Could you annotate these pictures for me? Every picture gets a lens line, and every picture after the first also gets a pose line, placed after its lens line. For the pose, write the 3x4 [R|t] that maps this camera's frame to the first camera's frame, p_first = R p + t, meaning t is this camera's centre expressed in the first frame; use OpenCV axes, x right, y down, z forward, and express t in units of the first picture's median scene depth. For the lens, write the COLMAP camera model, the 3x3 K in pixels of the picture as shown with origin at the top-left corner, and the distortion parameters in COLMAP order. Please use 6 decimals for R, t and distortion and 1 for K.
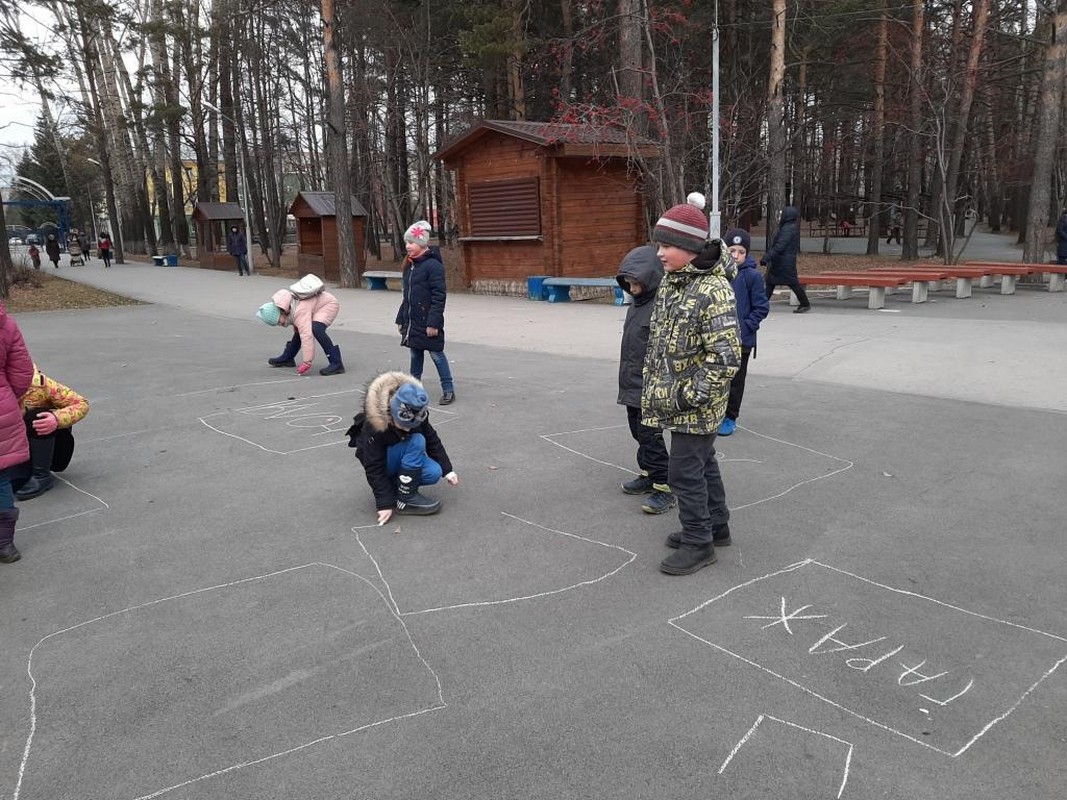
lens RADIAL K [[823.8, 0, 536.6], [0, 823.8, 407.4], [0, 0, 1]] dist [0.016823, -0.016306]
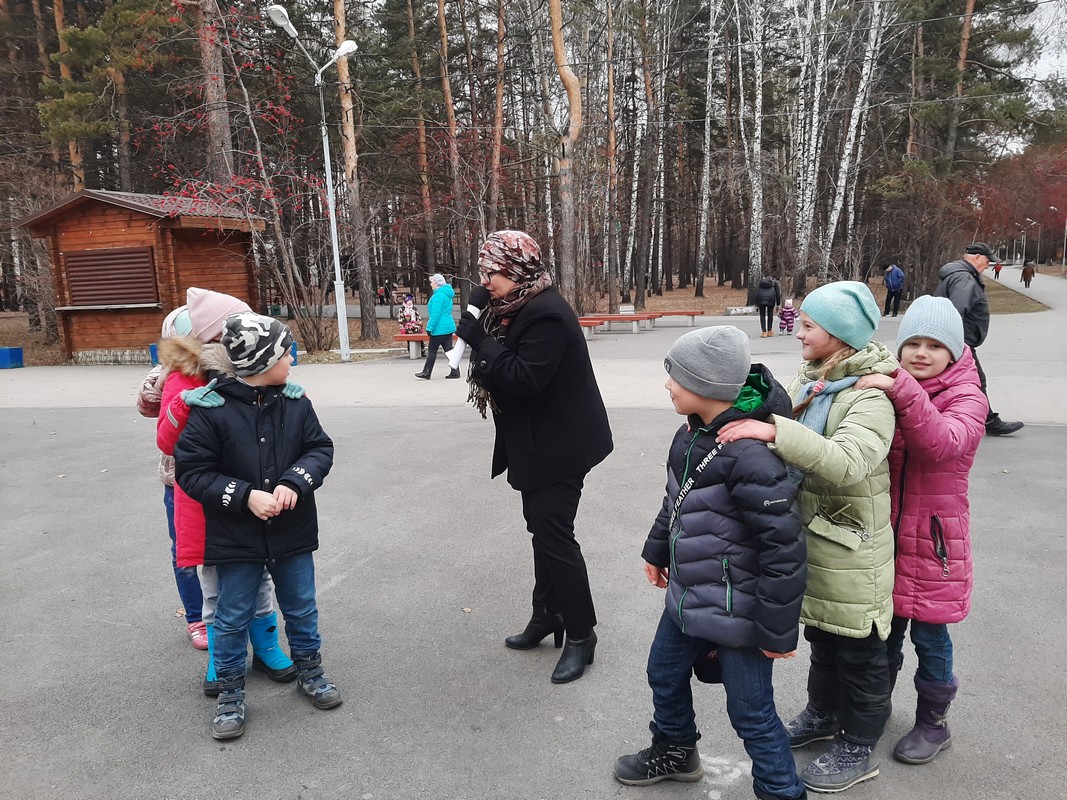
lens RADIAL K [[823.8, 0, 533.2], [0, 823.8, 396.6], [0, 0, 1]] dist [0.016823, -0.016306]
pose [[0.866631, -0.070069, 0.494005, -0.100453], [0.116614, 0.991113, -0.063997, 0.022355], [-0.485131, 0.113070, 0.867101, -0.085535]]
